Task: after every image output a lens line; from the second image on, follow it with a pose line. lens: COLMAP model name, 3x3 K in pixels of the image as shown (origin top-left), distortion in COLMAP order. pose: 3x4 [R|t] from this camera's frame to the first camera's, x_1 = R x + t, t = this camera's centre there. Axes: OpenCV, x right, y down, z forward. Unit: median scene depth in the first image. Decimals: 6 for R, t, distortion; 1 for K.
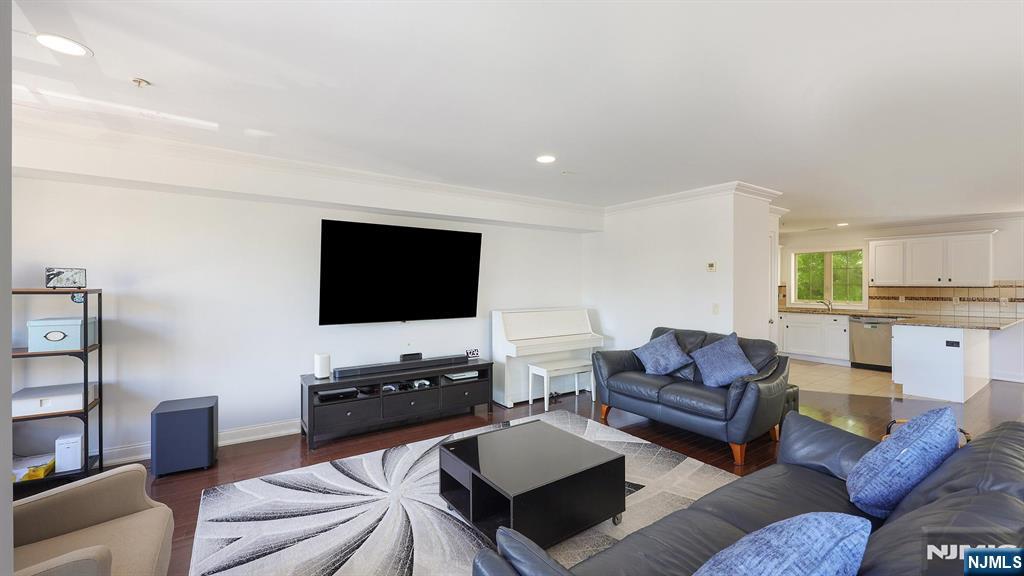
lens RADIAL K [[419.1, 0, 515.2], [0, 419.1, 284.4], [0, 0, 1]] dist [-0.001622, -0.000289]
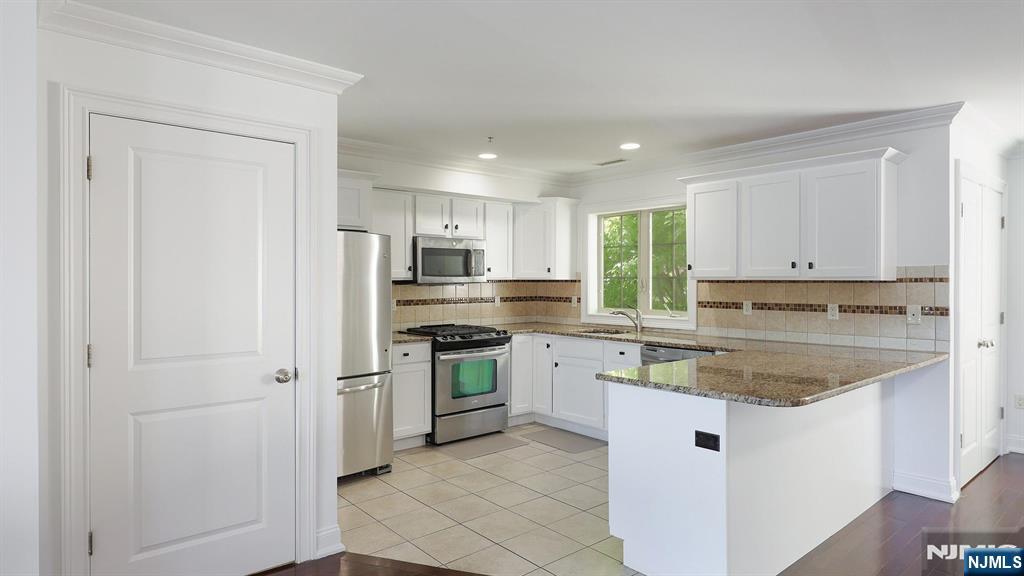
lens RADIAL K [[587.6, 0, 511.1], [0, 587.6, 284.7], [0, 0, 1]] dist [-0.032791, -0.000592]
pose [[0.995449, -0.000664, 0.095293, 0.591726], [-0.000159, 0.999963, 0.008633, 0.003899], [-0.095295, -0.008609, 0.995412, 0.372125]]
